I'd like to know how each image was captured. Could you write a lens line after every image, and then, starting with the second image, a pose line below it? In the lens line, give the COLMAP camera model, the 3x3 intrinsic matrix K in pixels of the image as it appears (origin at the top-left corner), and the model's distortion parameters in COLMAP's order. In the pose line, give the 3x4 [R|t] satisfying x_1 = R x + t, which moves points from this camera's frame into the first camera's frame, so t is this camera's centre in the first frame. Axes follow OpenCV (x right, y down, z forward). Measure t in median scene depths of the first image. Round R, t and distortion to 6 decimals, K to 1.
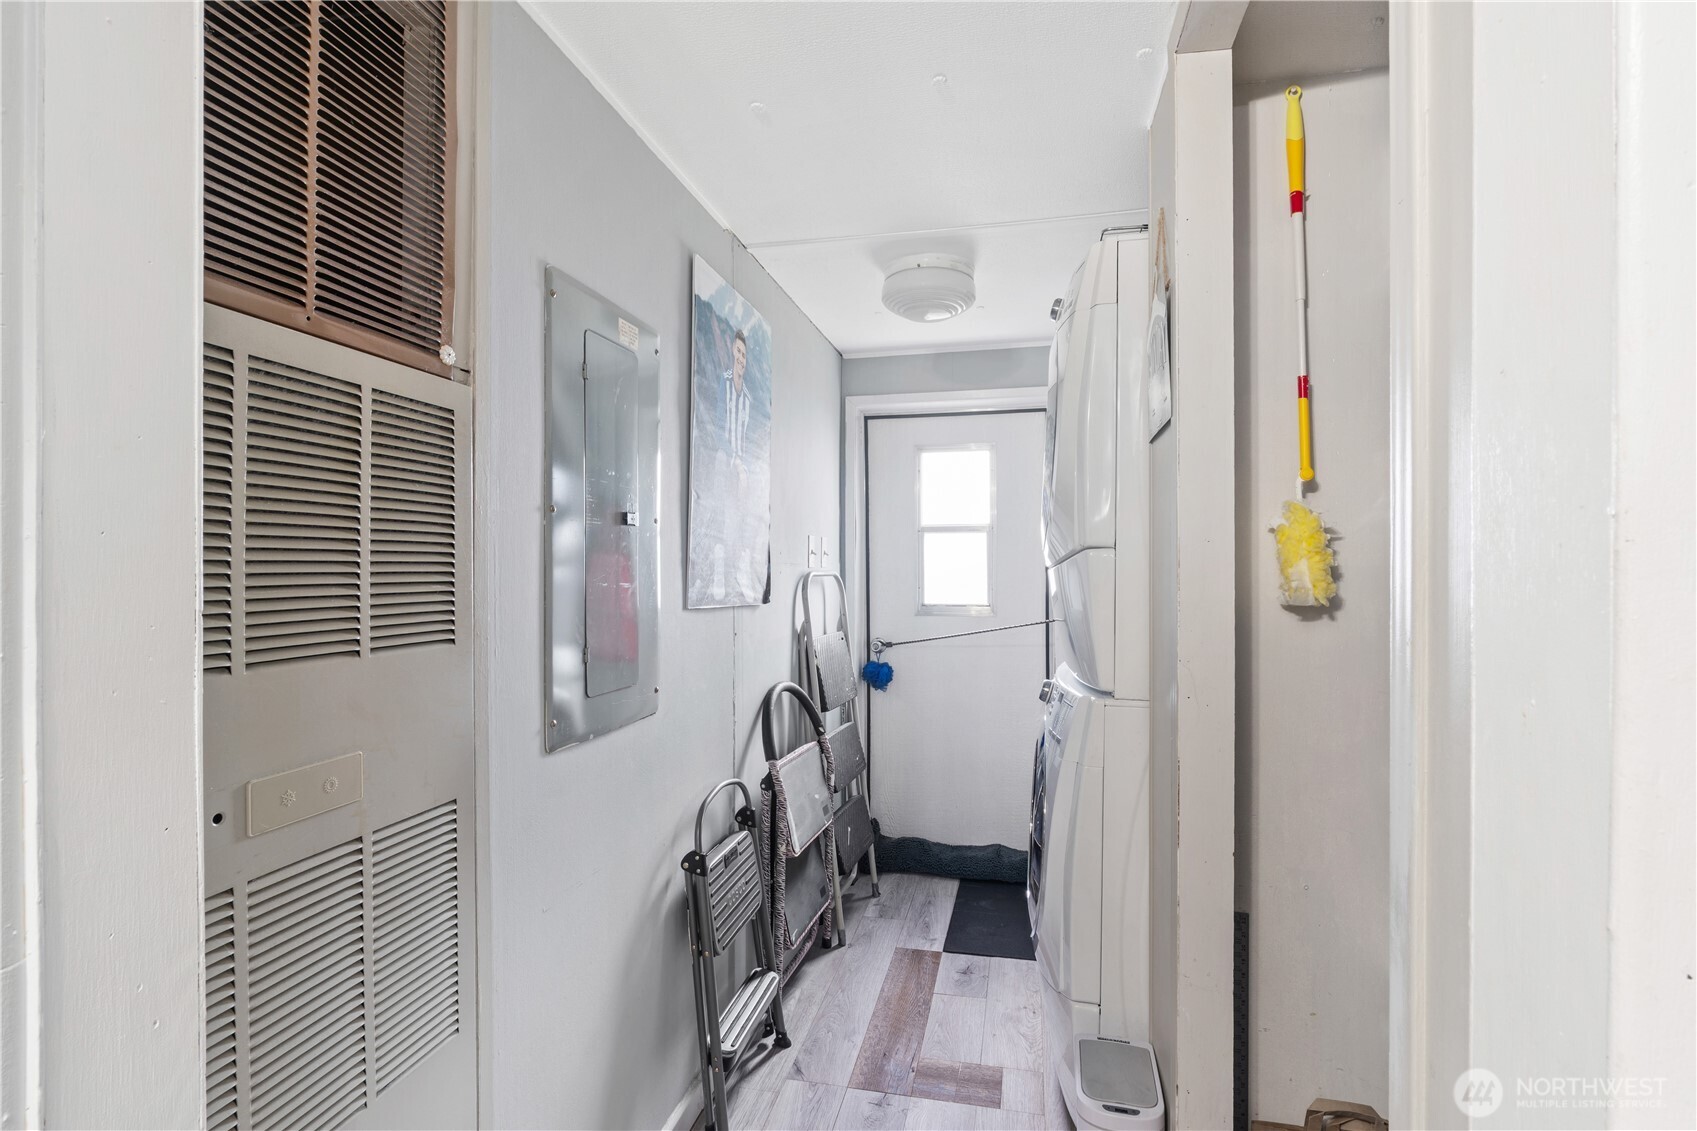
lens RADIAL K [[783.7, 0, 848.5], [0, 783.7, 565.5], [0, 0, 1]] dist [-0.011589, -0.000318]
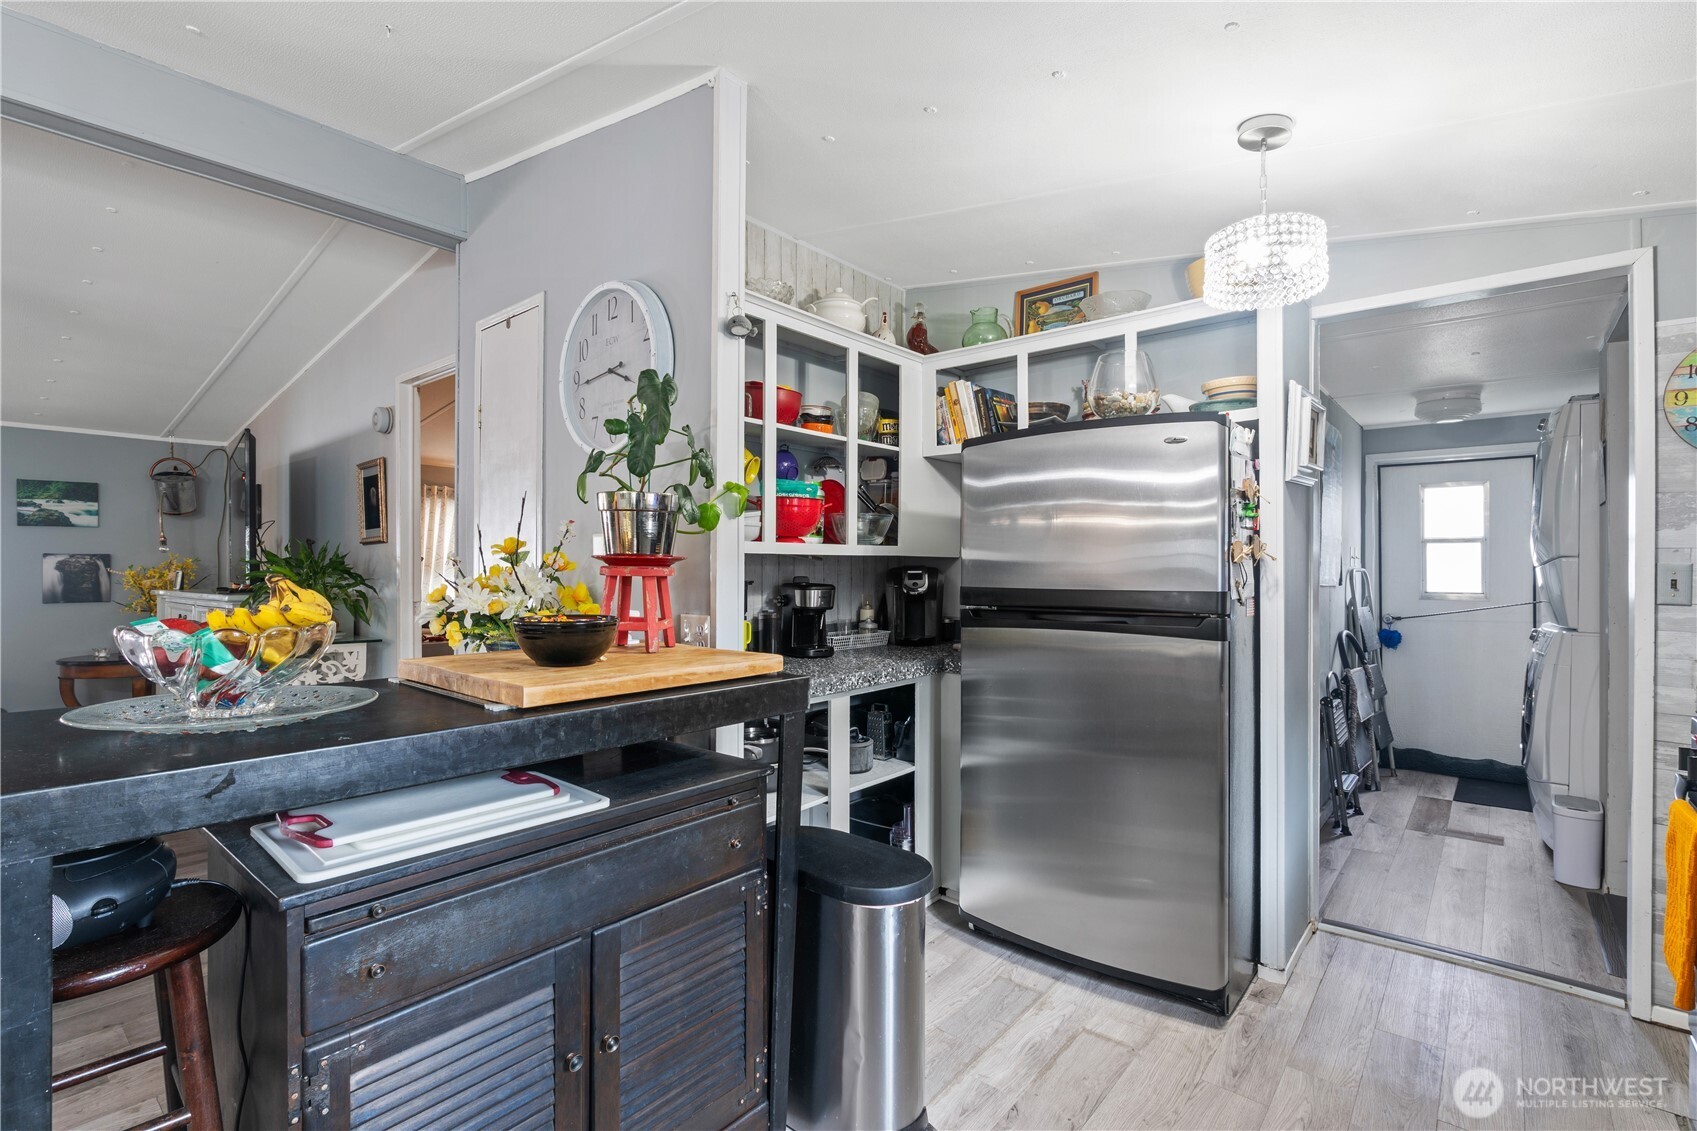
lens RADIAL K [[774.0, 0, 856.0], [0, 774.0, 562.1], [0, 0, 1]] dist [-0.004382, -0.000562]
pose [[0.890851, 0.001539, -0.454293, -0.250990], [-0.003162, 0.999991, -0.002812, 0.001479], [0.454285, 0.003942, 0.890848, -0.975030]]
